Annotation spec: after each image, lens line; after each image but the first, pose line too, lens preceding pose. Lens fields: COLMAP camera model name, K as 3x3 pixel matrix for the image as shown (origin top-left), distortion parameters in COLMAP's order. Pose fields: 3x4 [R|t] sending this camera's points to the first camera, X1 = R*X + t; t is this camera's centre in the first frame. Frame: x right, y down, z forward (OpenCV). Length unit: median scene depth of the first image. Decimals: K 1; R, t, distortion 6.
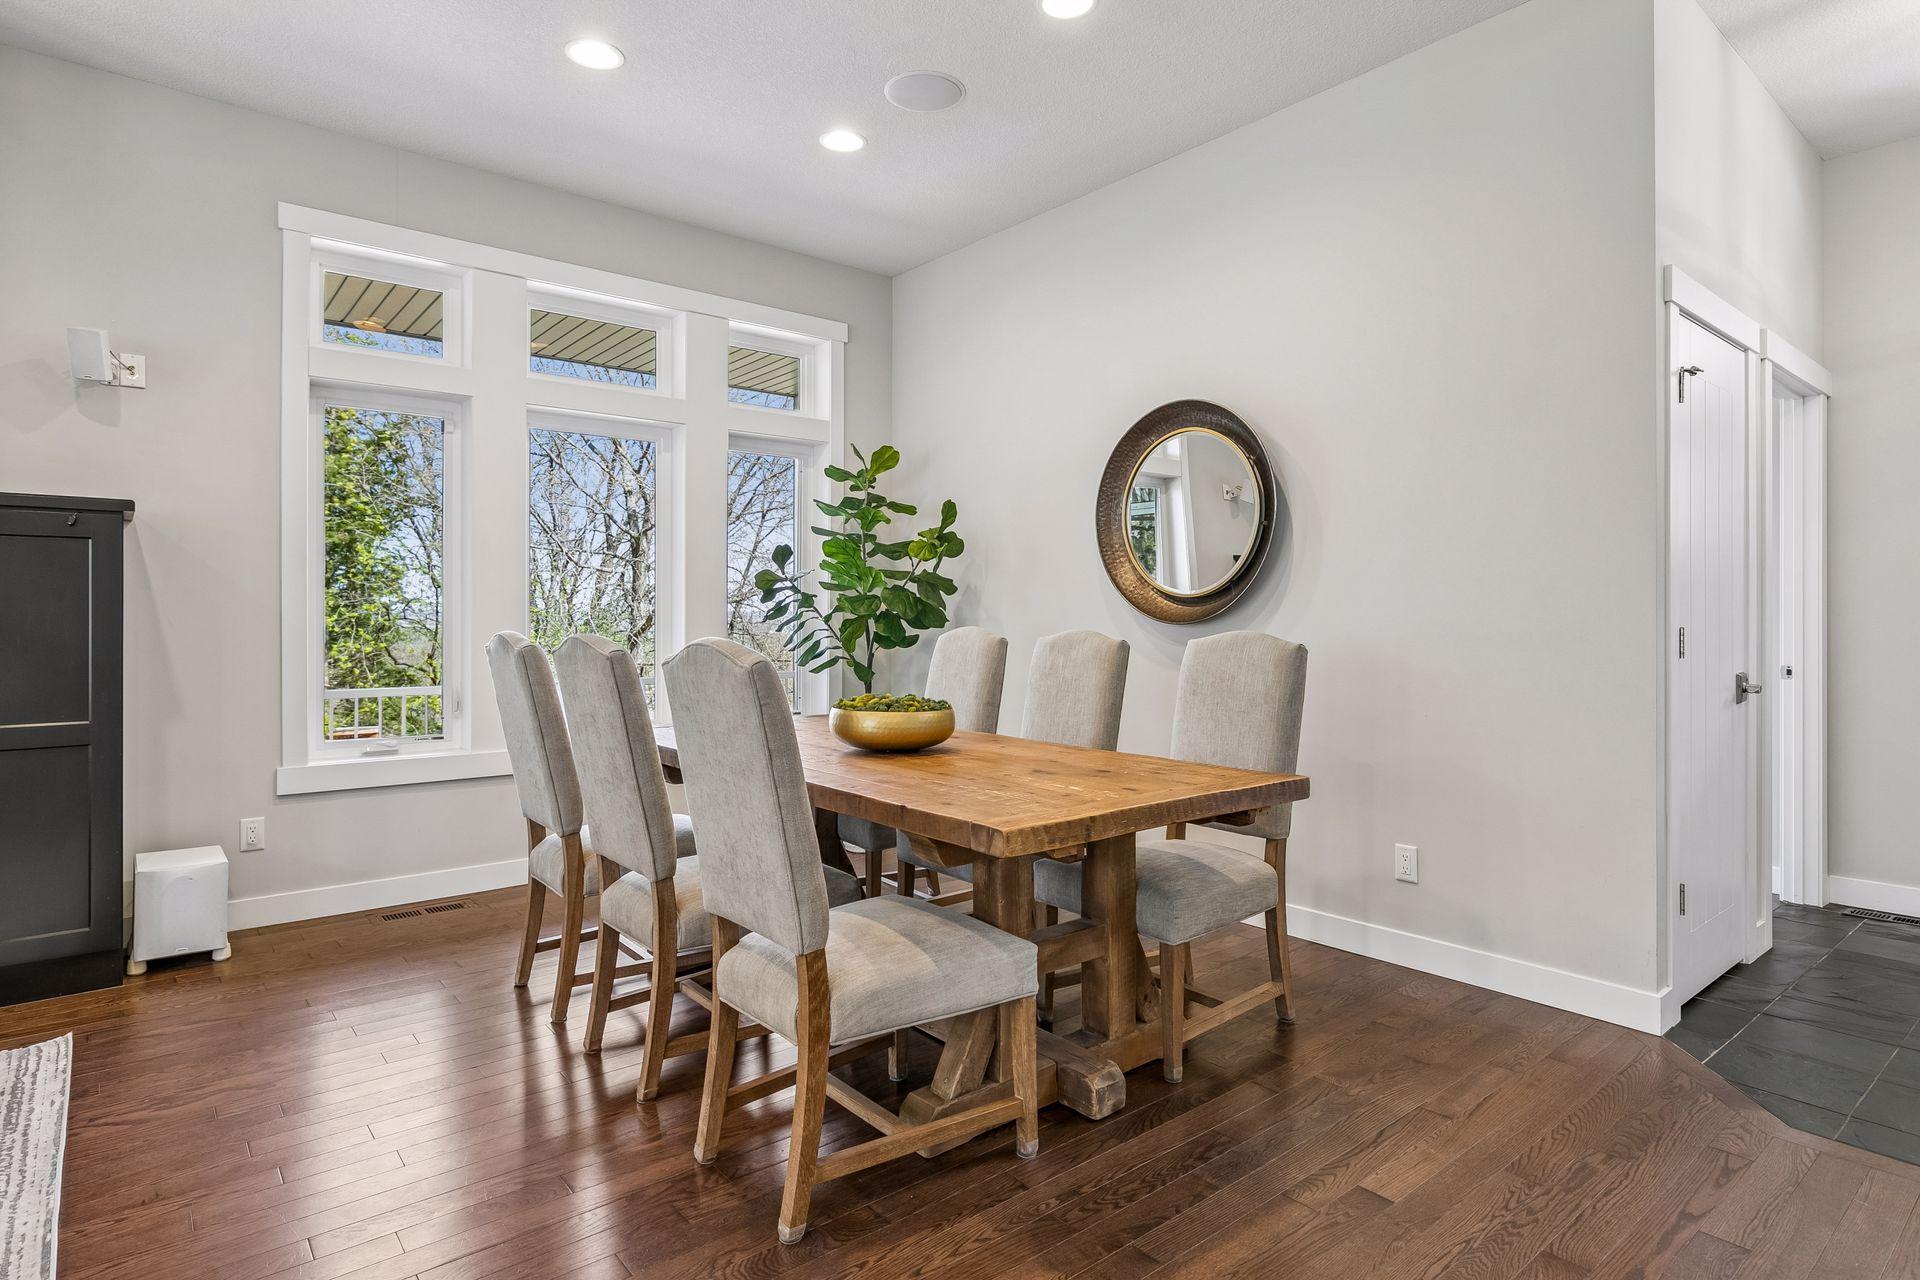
lens RADIAL K [[1015.2, 0, 982.9], [0, 1015.2, 610.3], [0, 0, 1]] dist [-0.000694, -0.004184]
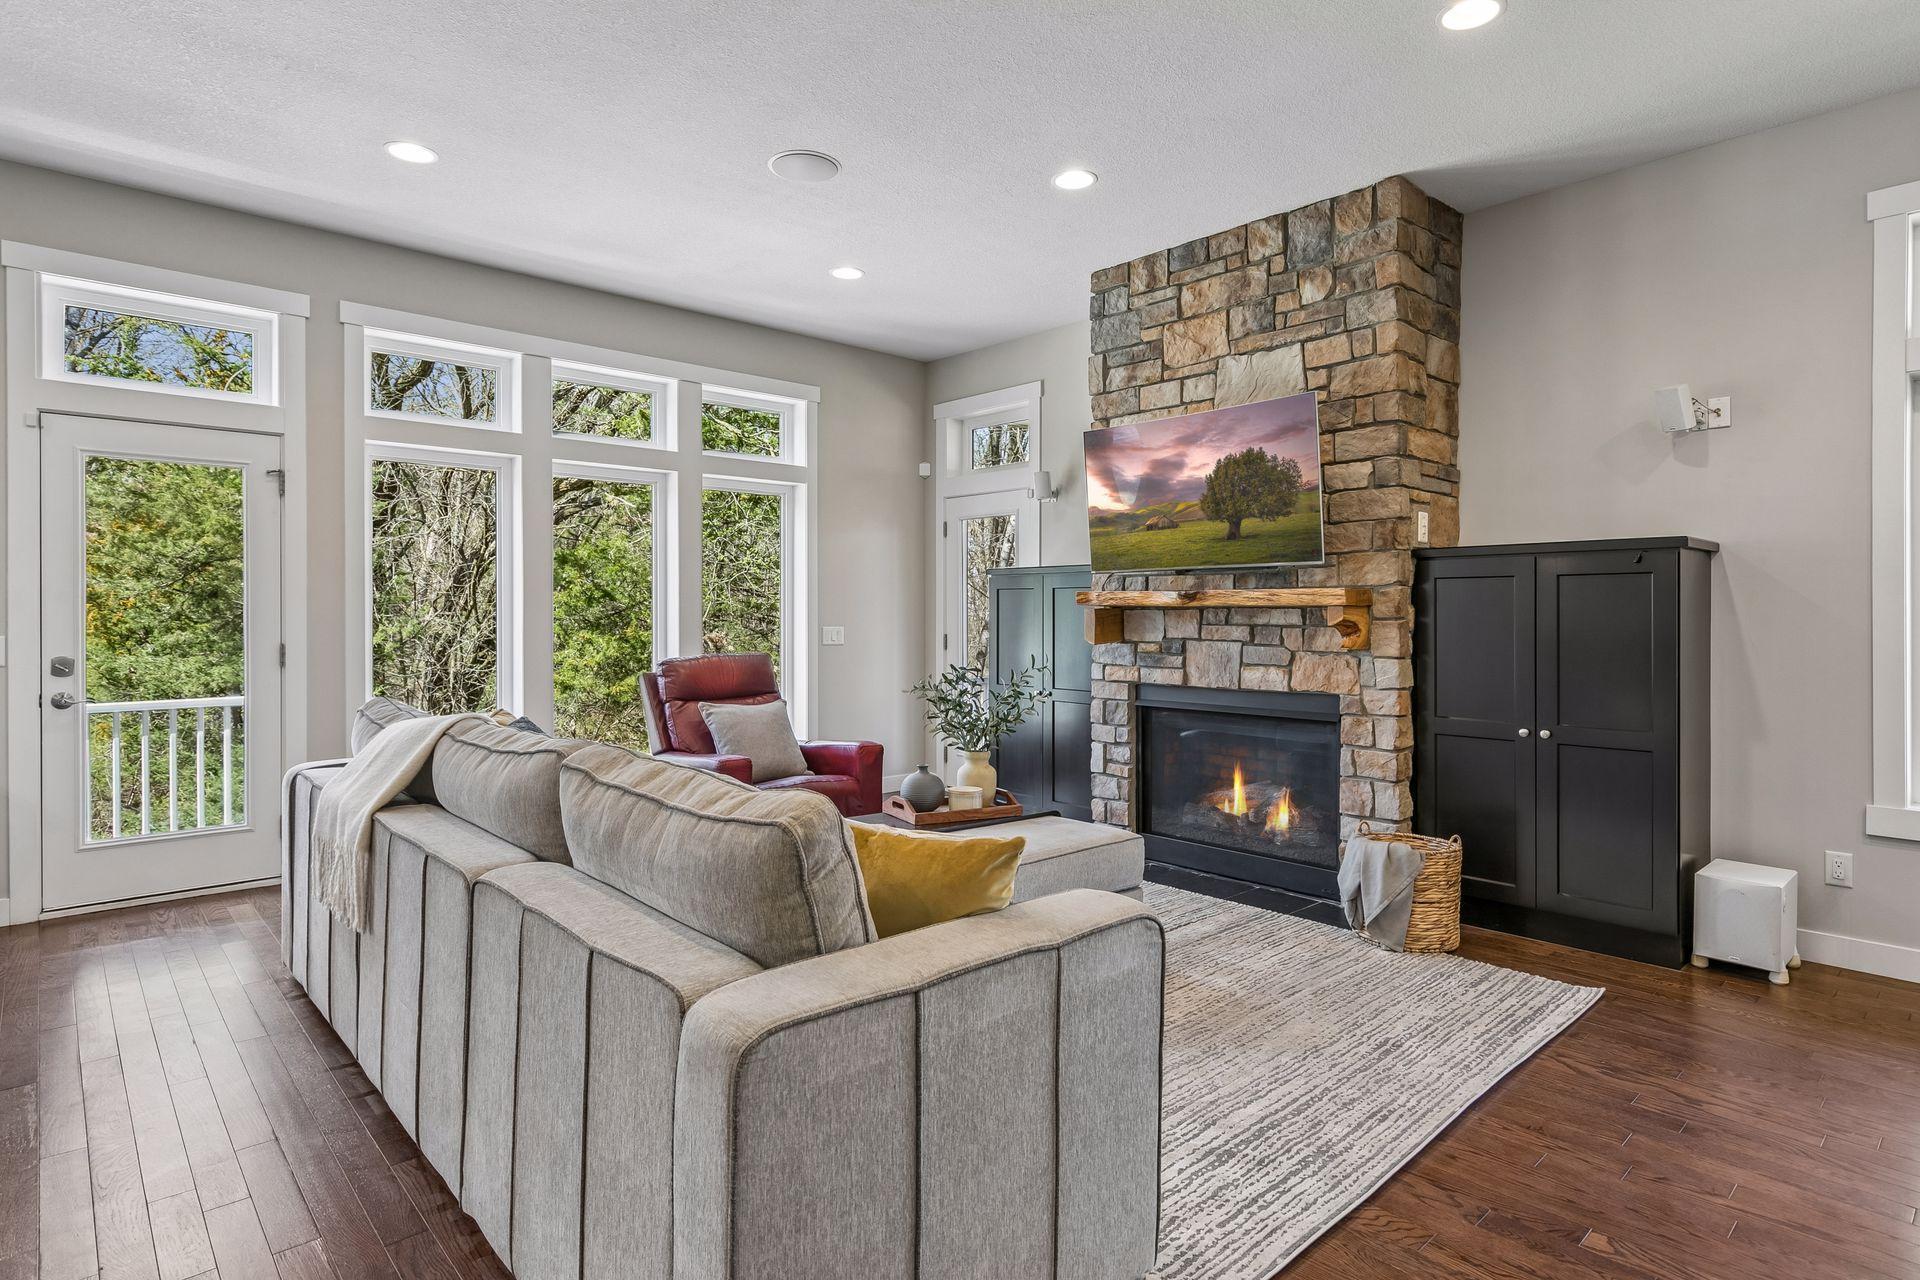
lens RADIAL K [[1015.2, 0, 967.3], [0, 1015.2, 624.7], [0, 0, 1]] dist [-0.000694, -0.004184]
pose [[0.041344, 0.005642, -0.999129, 0.213860], [0.004185, 0.999974, 0.005820, -0.019997], [0.999136, -0.004422, 0.041320, 0.153798]]
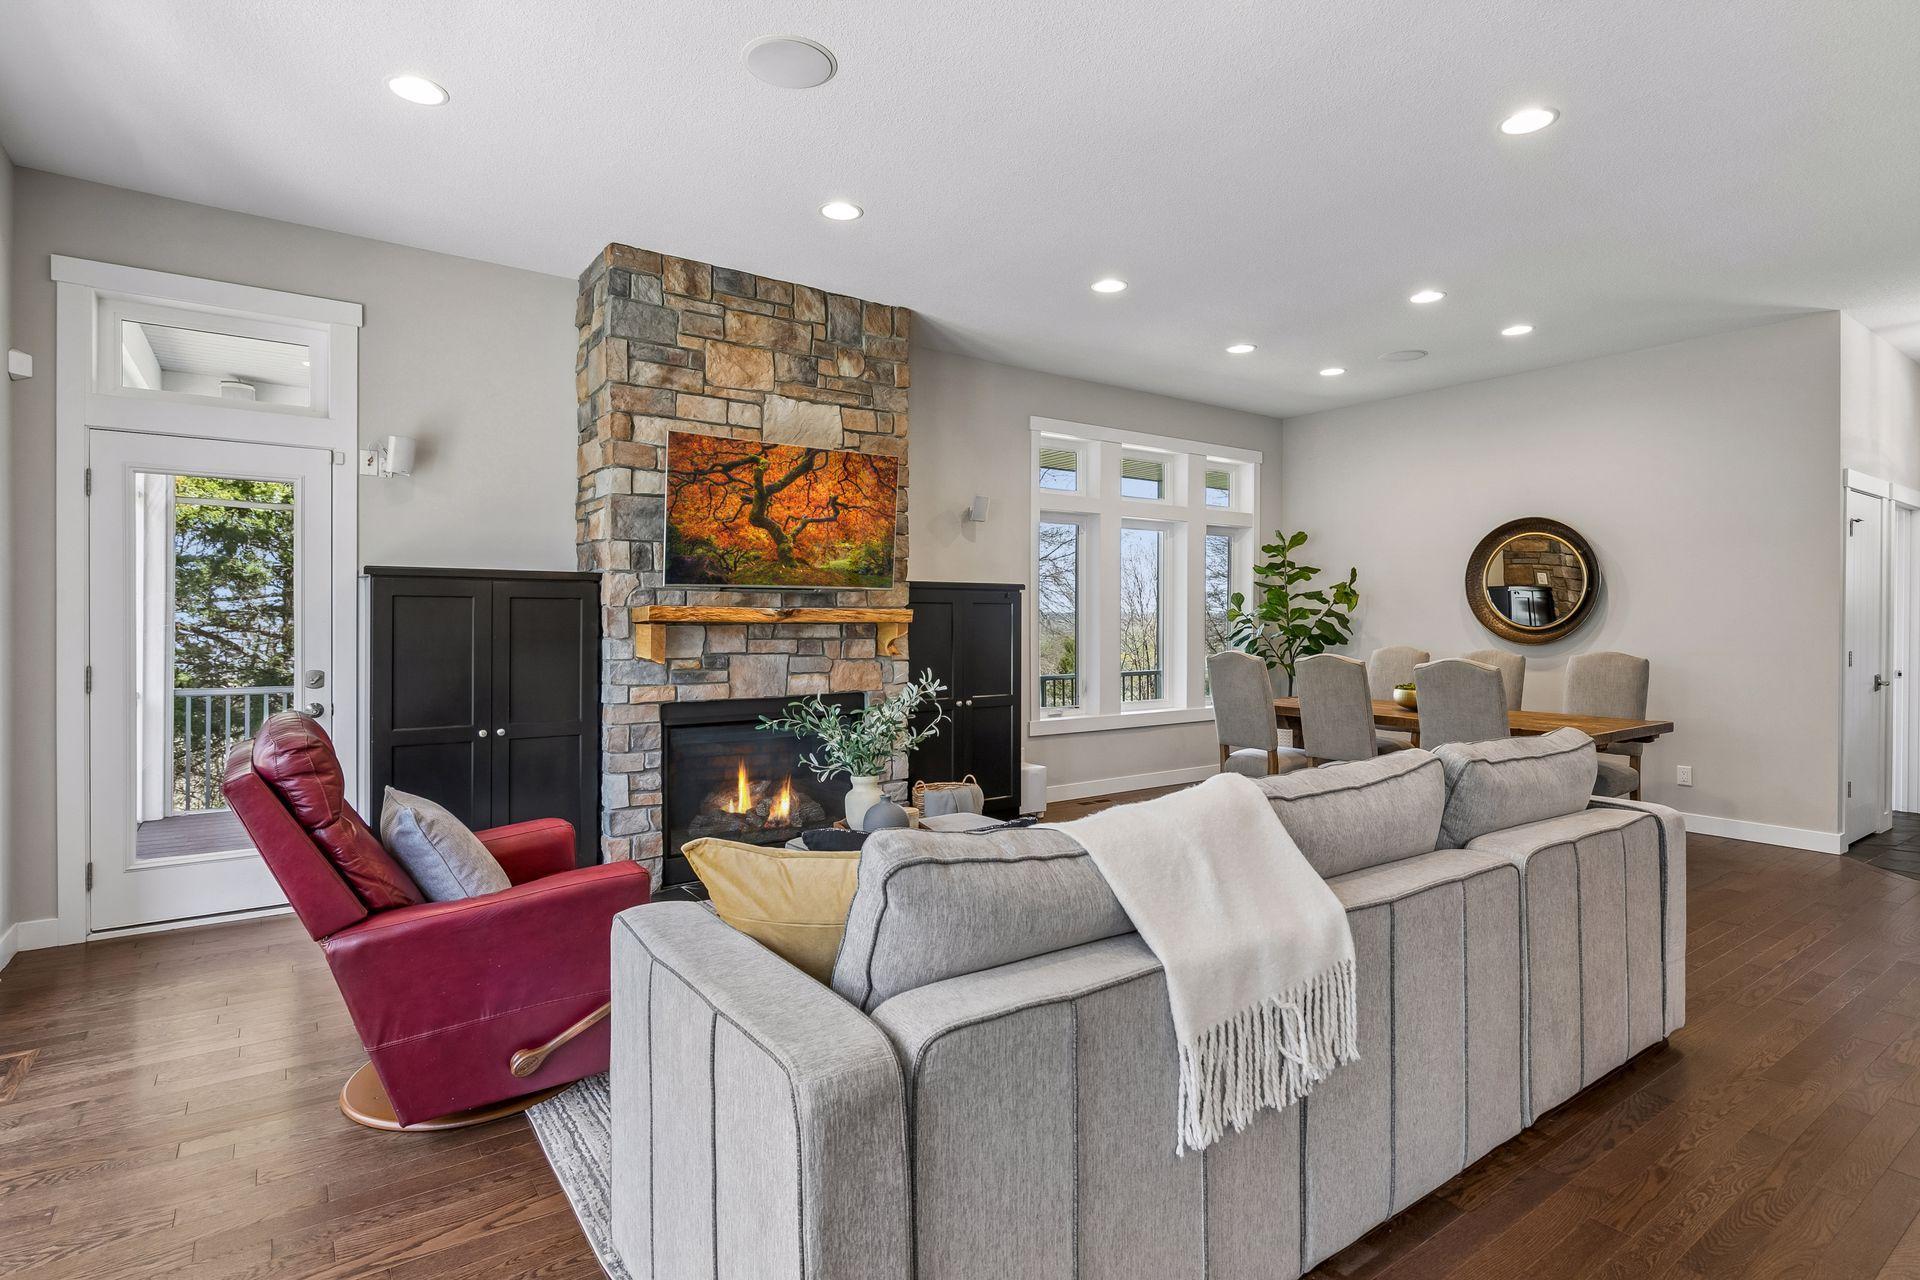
lens RADIAL K [[943.9, 0, 968.0], [0, 943.9, 621.0], [0, 0, 1]] dist [-0.004570, 0.000102]
pose [[0.996843, 0.001601, -0.079385, -0.735541], [-0.000590, 0.999918, 0.012766, -0.054626], [0.079399, -0.012679, 0.996762, -0.802842]]
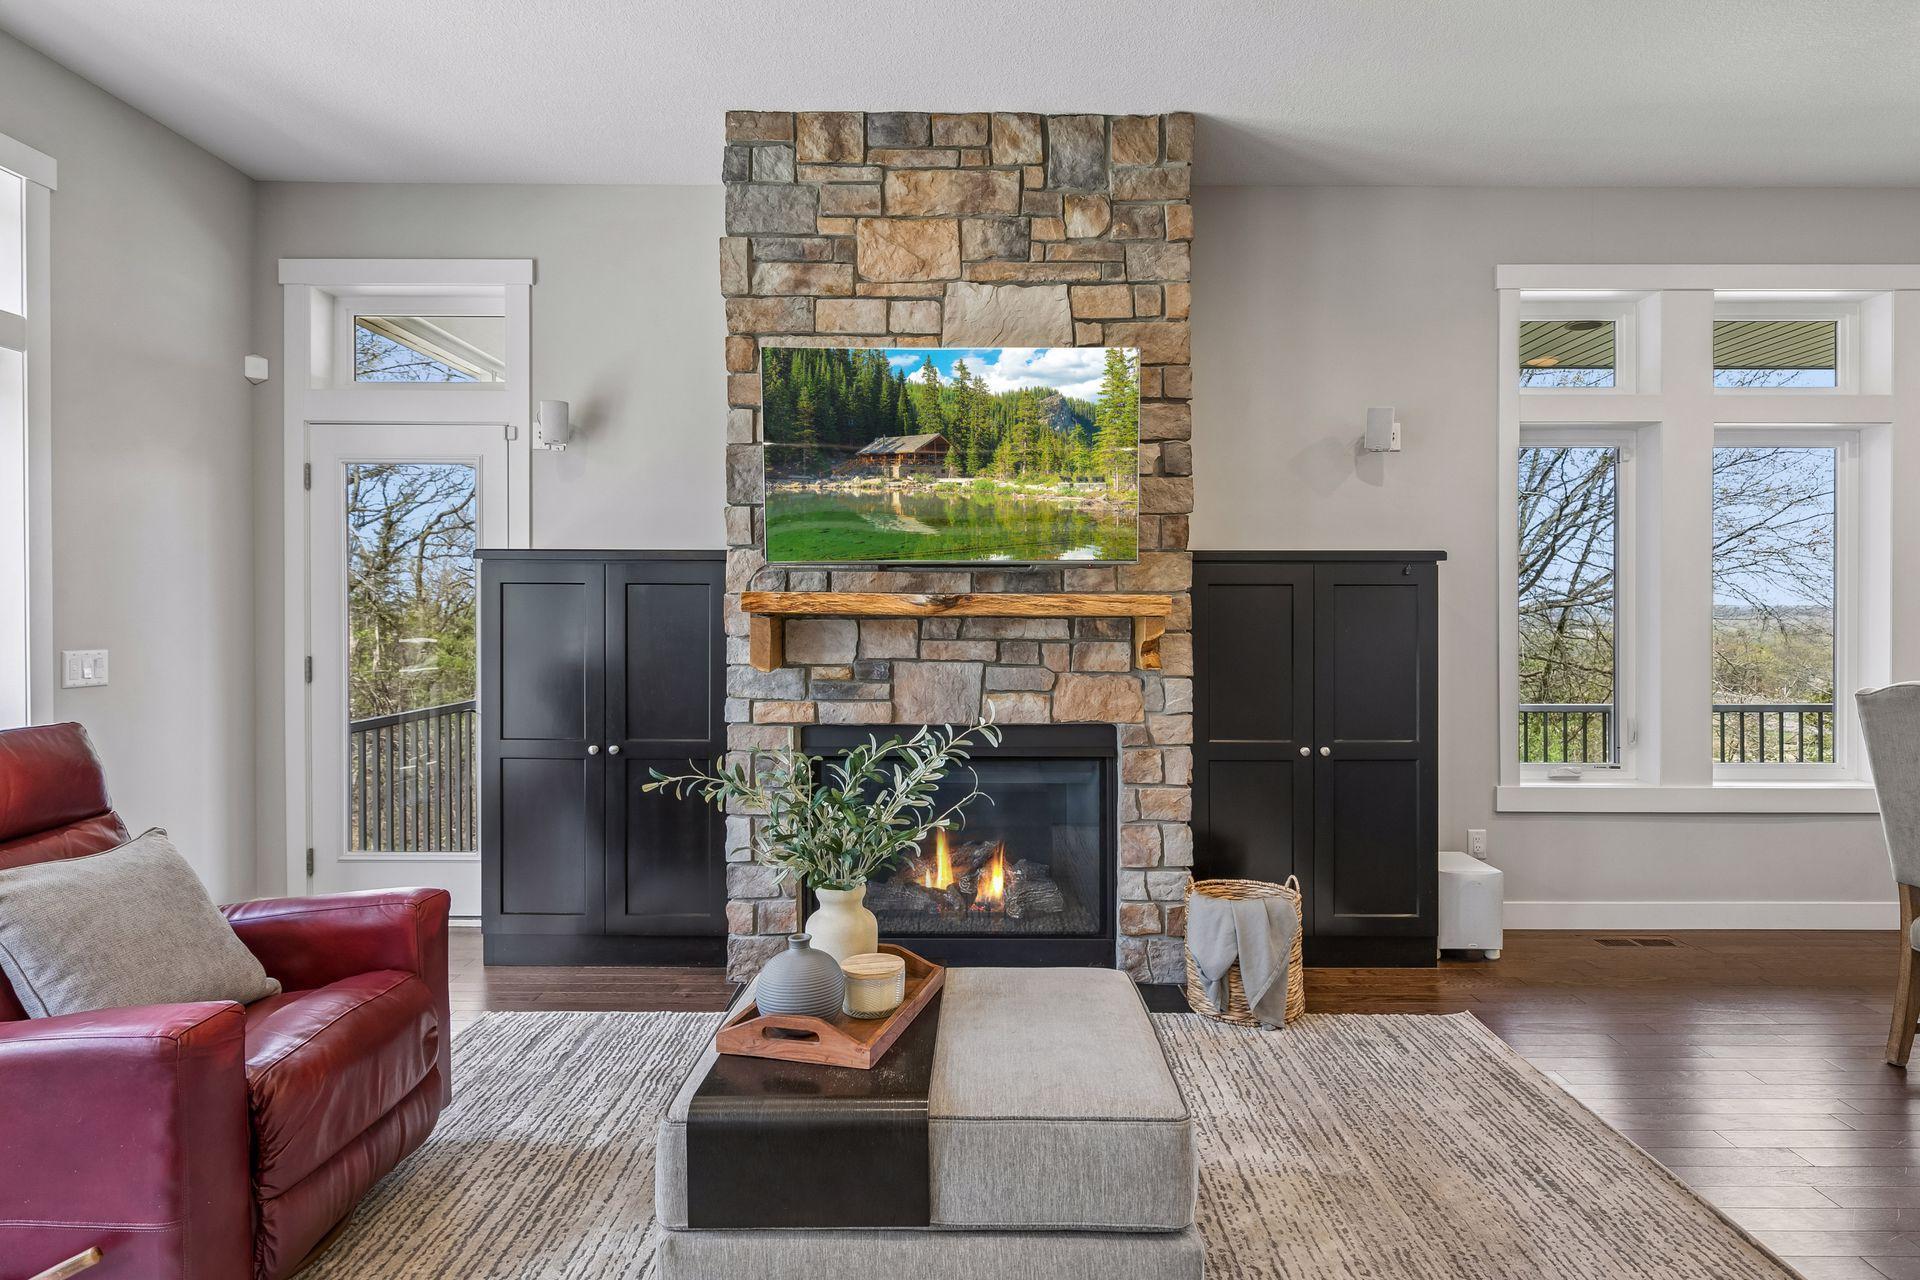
lens RADIAL K [[1015.2, 0, 973.6], [0, 1015.2, 618.1], [0, 0, 1]] dist [-0.000694, -0.004184]
pose [[0.764395, 0.003249, -0.644741, -0.462413], [0.004236, 0.999940, 0.010060, -0.042279], [0.644735, -0.010420, 0.764335, -0.213314]]
